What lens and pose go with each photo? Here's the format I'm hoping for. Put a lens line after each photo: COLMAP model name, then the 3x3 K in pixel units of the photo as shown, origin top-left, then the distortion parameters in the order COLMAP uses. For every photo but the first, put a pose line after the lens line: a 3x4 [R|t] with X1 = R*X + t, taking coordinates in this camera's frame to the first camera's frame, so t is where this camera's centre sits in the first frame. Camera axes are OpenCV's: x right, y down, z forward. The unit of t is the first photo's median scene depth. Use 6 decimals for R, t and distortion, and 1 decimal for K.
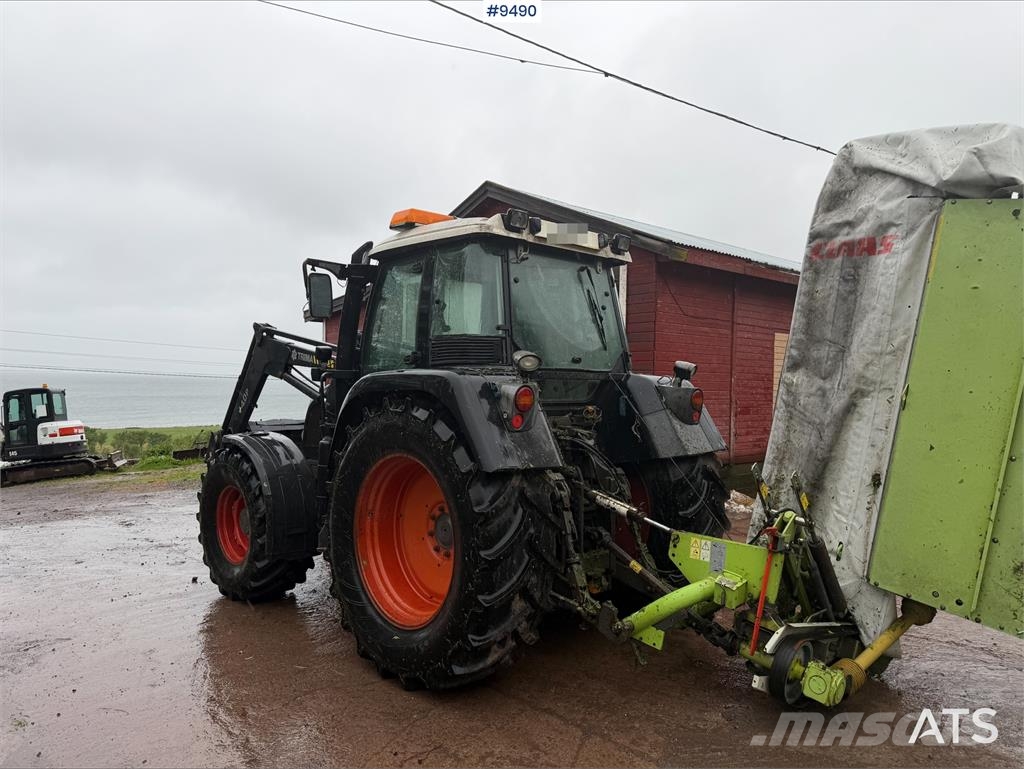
lens RADIAL K [[711.8, 0, 513.7], [0, 711.8, 380.8], [0, 0, 1]] dist [0.173834, -0.348906]
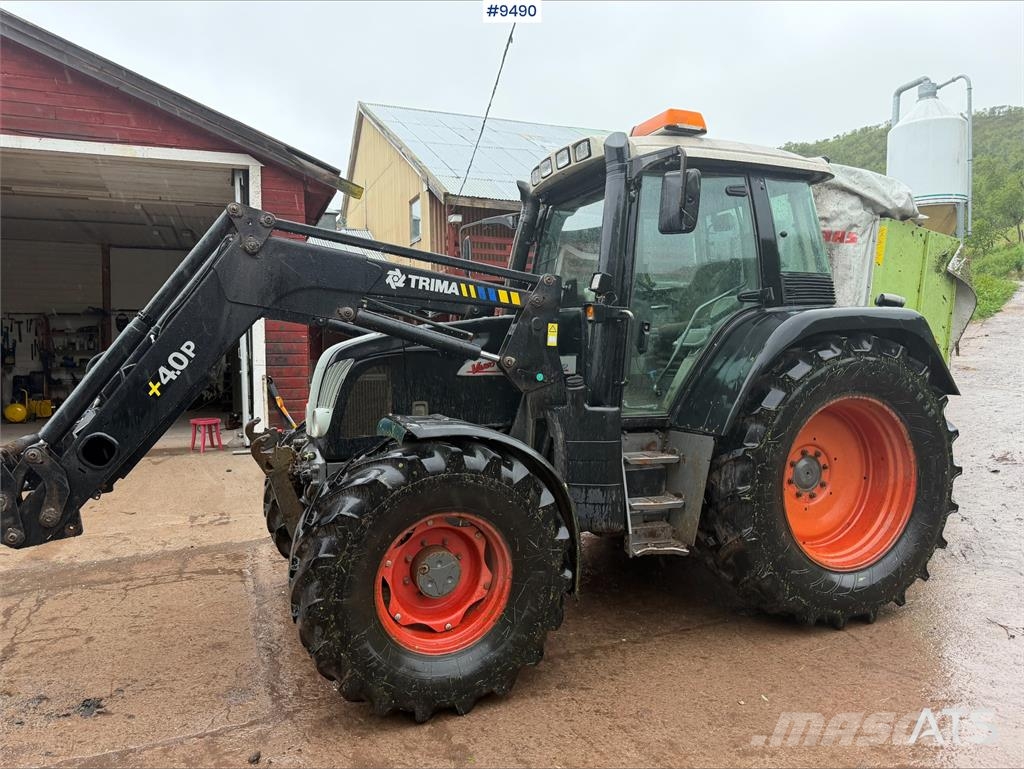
lens RADIAL K [[715.7, 0, 512.0], [0, 715.7, 384.5], [0, 0, 1]] dist [0.095727, -0.121679]
pose [[0.369042, -0.068243, 0.926904, -1.137856], [0.011368, 0.997558, 0.068918, 0.013599], [-0.929343, -0.014897, 0.368917, 0.991272]]
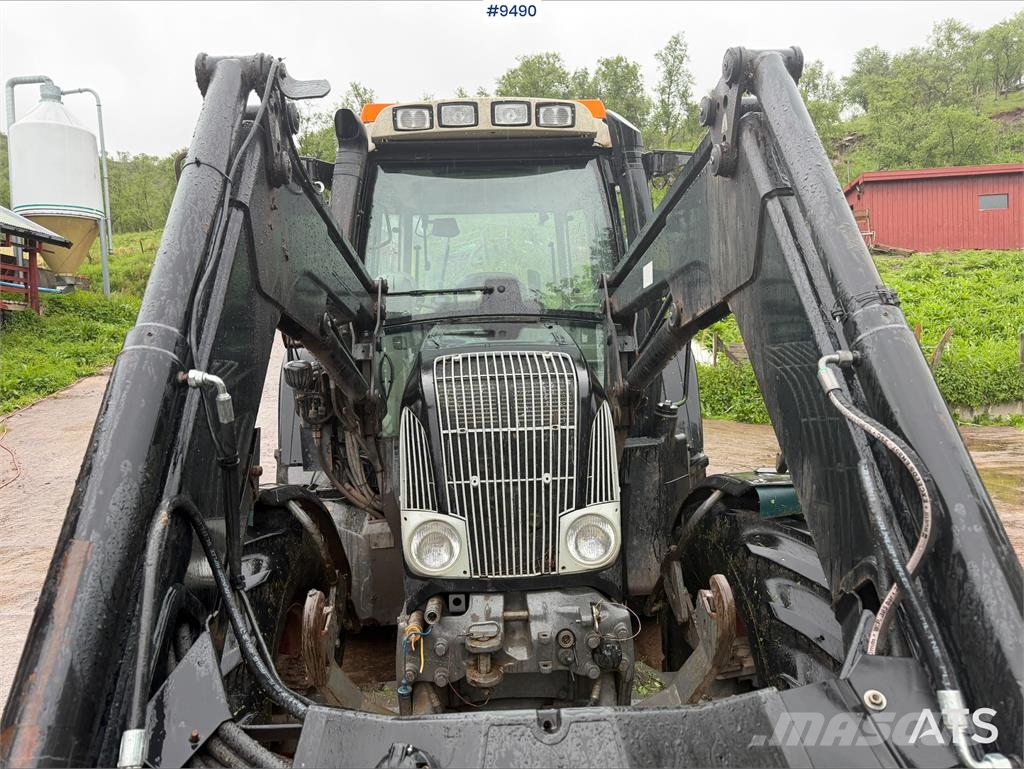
lens RADIAL K [[725.7, 0, 514.7], [0, 725.7, 380.5], [0, 0, 1]] dist [0.028598, -0.030862]
pose [[-0.749043, -0.024778, 0.662058, -0.669925], [0.017869, 0.998181, 0.057574, -0.000661], [-0.662280, 0.054955, -0.747238, 1.849706]]
